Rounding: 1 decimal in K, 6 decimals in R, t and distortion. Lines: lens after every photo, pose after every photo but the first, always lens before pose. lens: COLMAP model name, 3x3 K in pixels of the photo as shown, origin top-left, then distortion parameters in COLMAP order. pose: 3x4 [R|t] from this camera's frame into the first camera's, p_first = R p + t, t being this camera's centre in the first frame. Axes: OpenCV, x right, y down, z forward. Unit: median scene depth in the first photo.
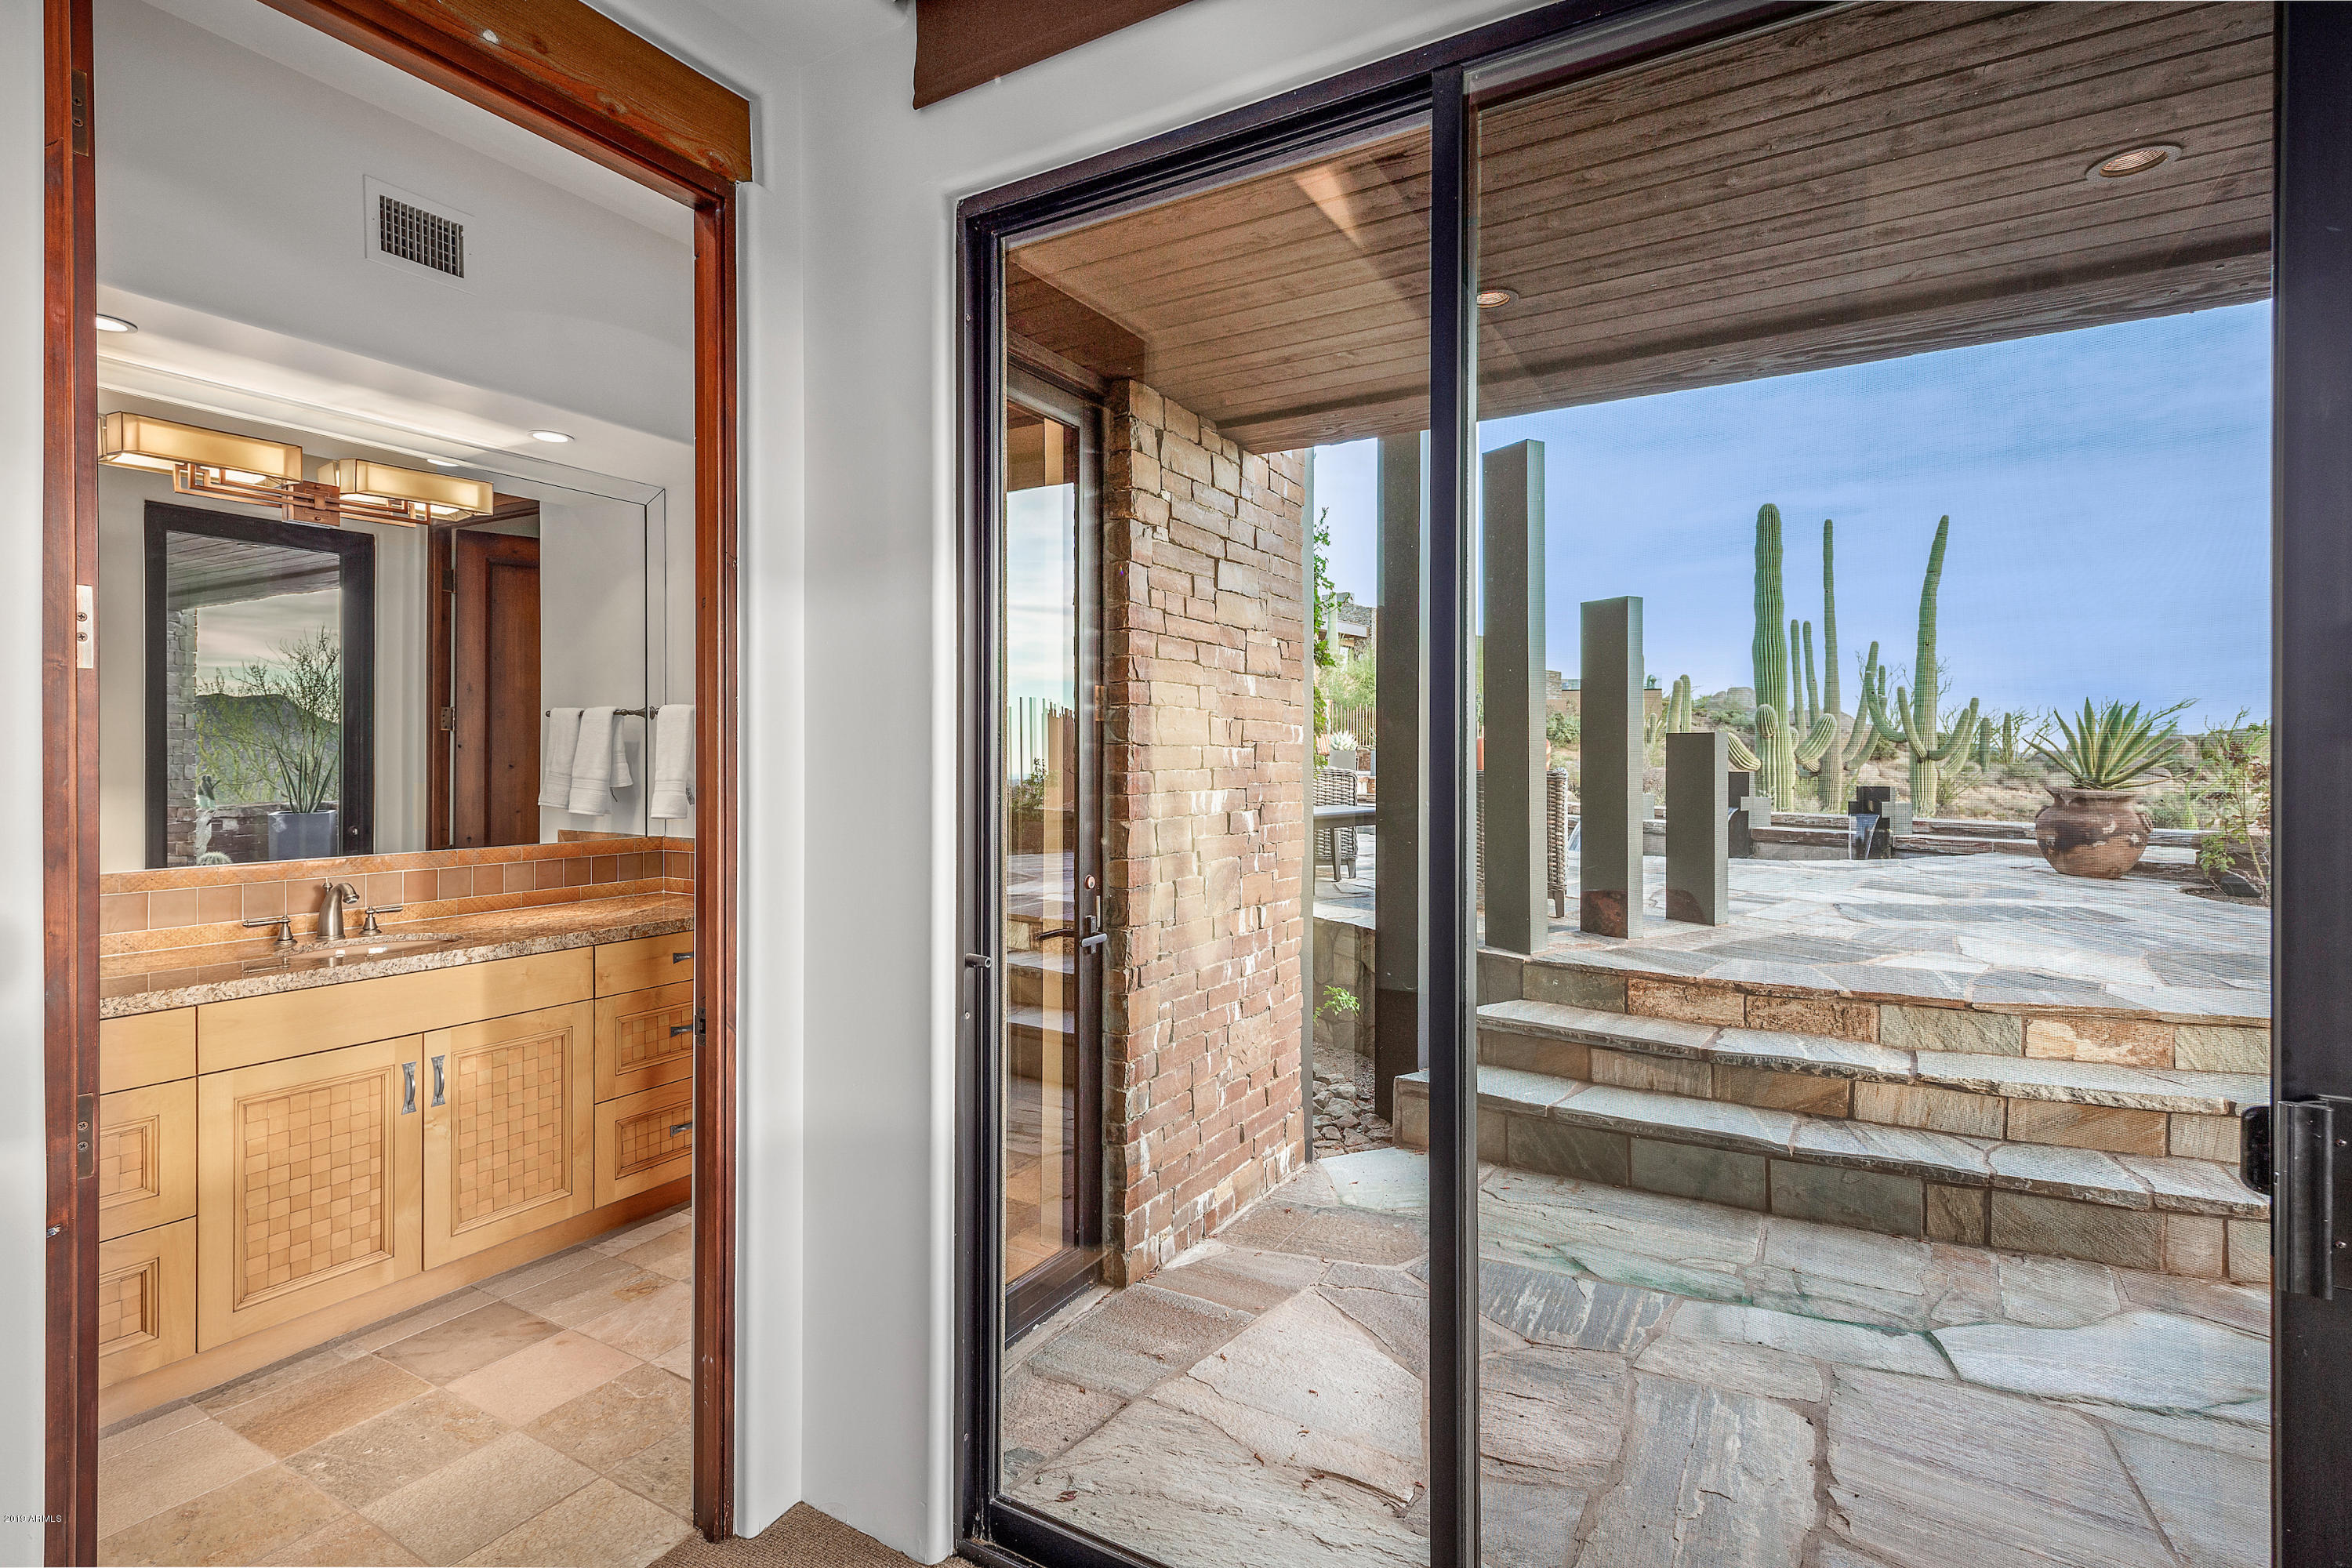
lens RADIAL K [[1134.3, 0, 1167.8], [0, 1134.3, 765.9], [0, 0, 1]] dist [-0.001191, -0.000607]
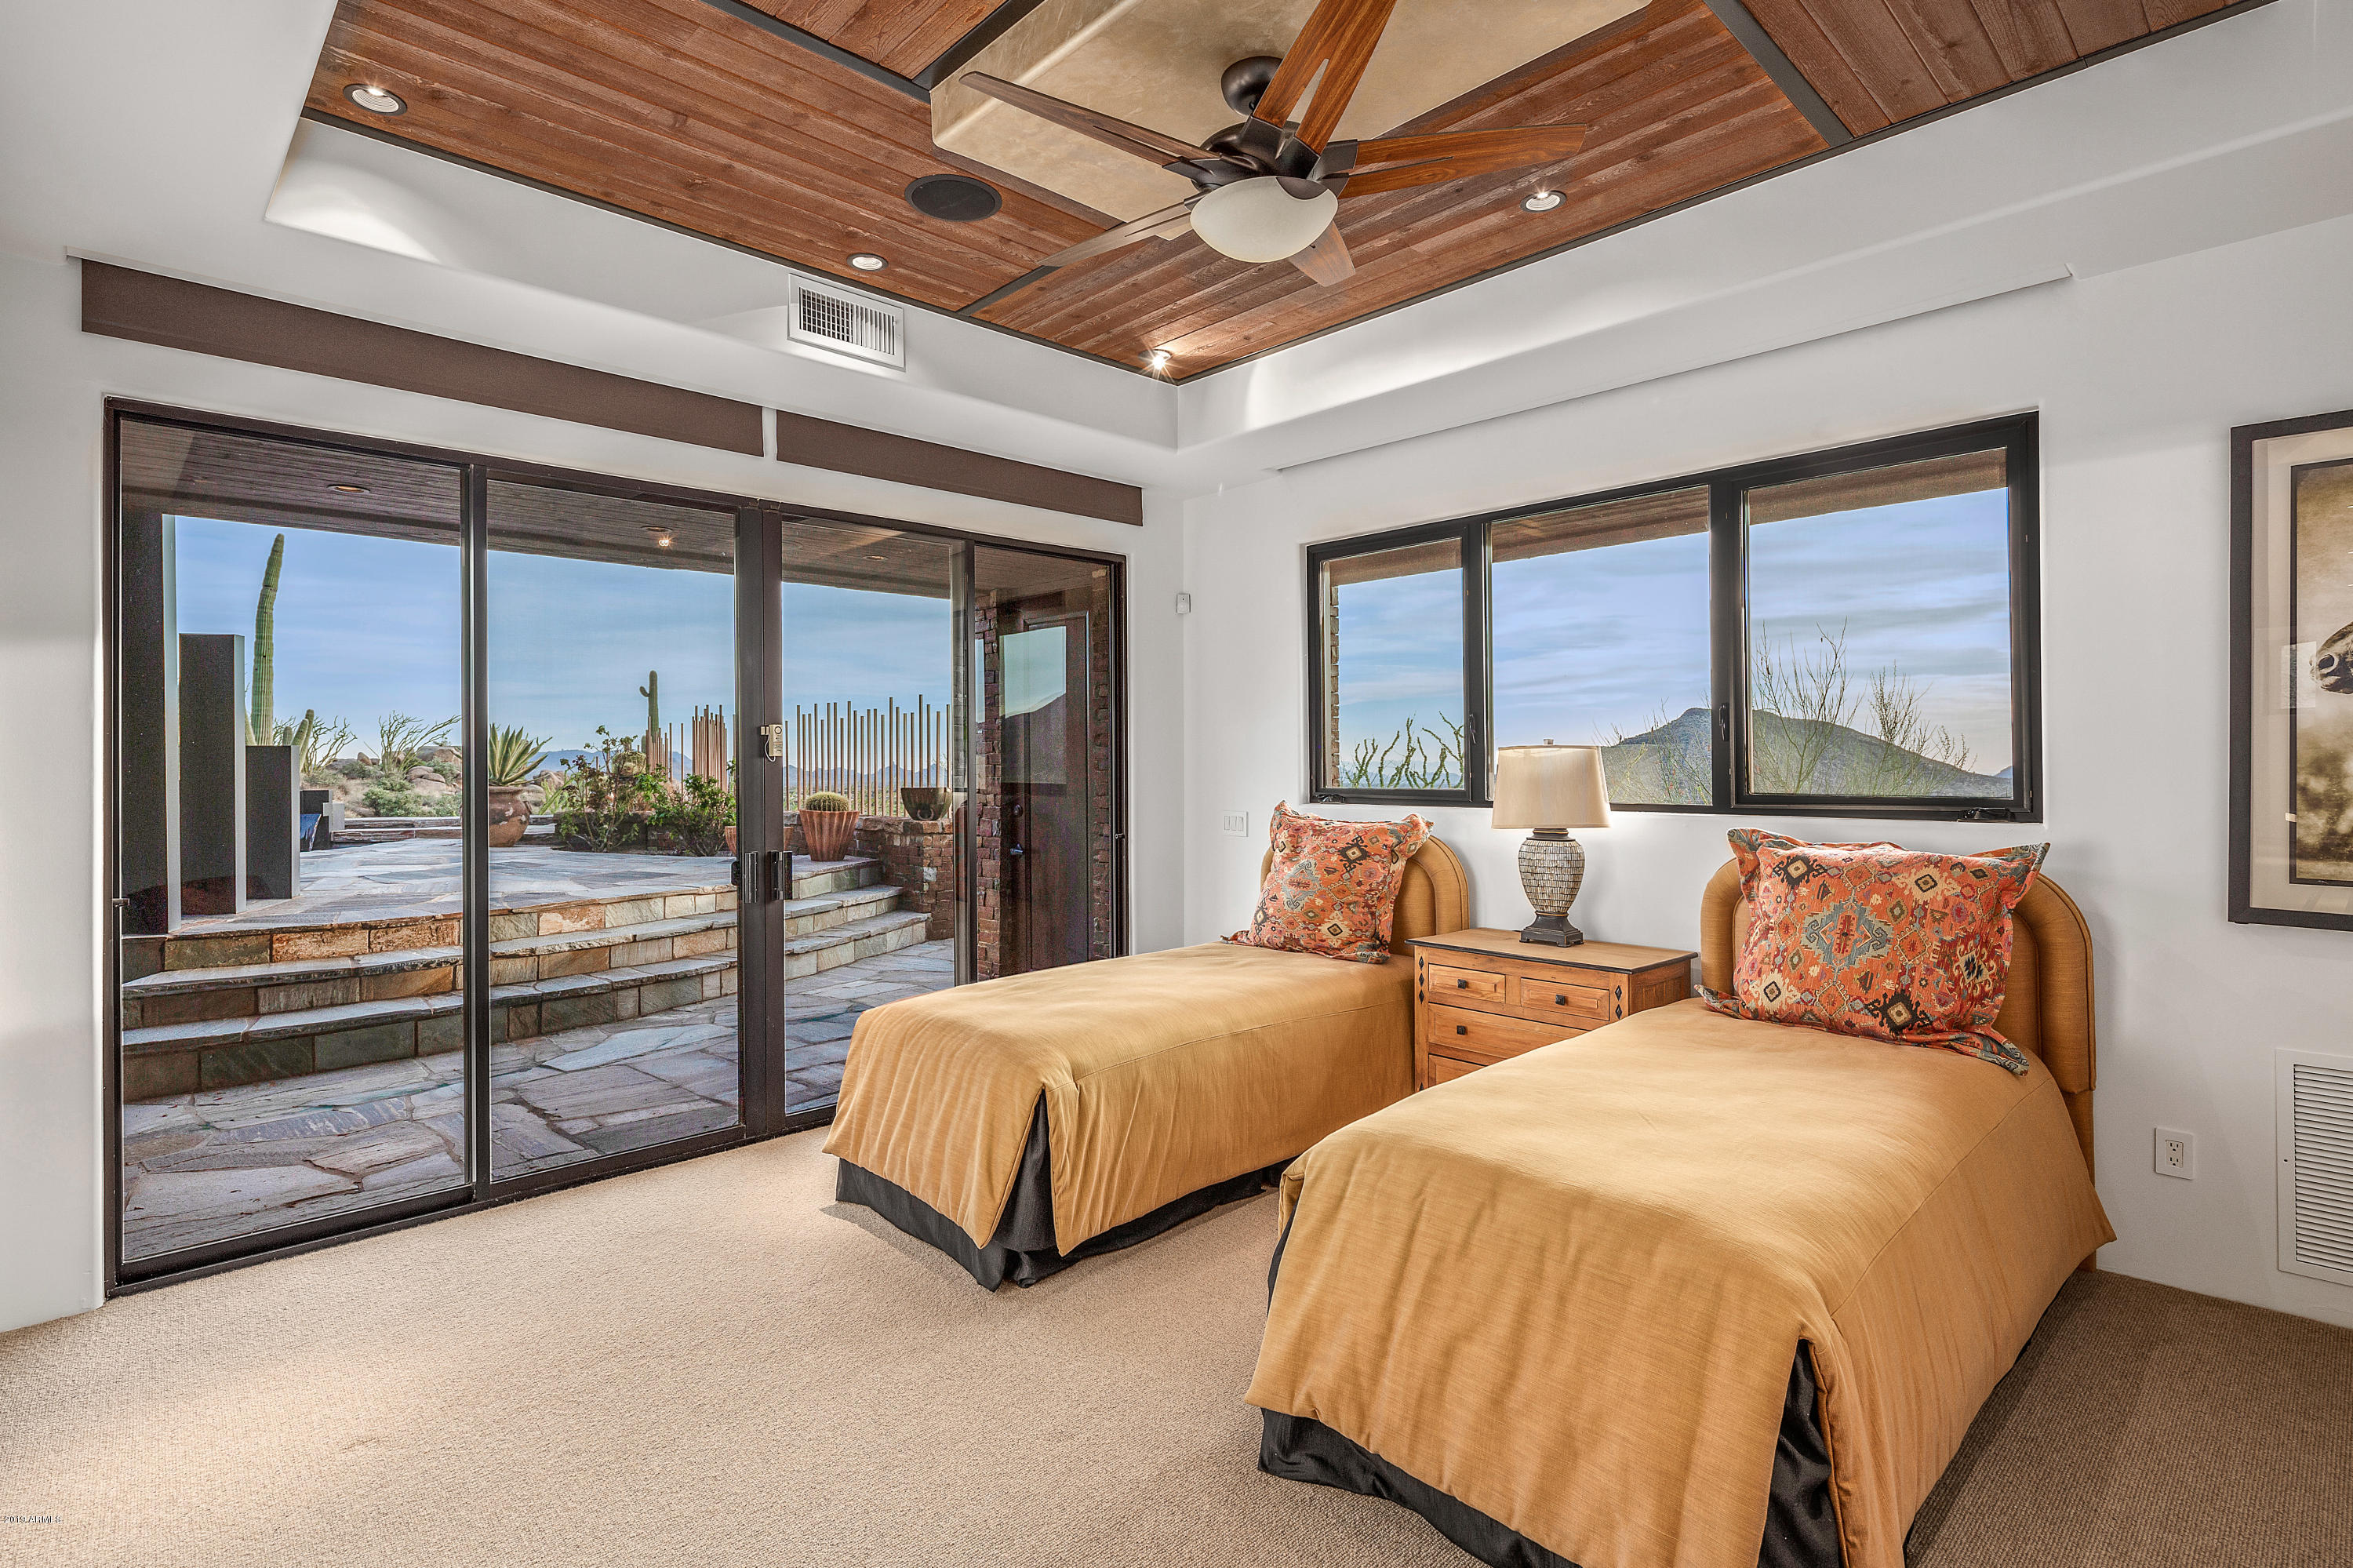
lens RADIAL K [[1134.8, 0, 1168.3], [0, 1134.8, 765.9], [0, 0, 1]] dist [-0.001191, -0.000607]
pose [[0.264095, -0.008218, 0.964462, -0.647541], [0.014436, 0.999885, 0.004567, -0.000074], [-0.964389, 0.012717, 0.264184, -0.389276]]
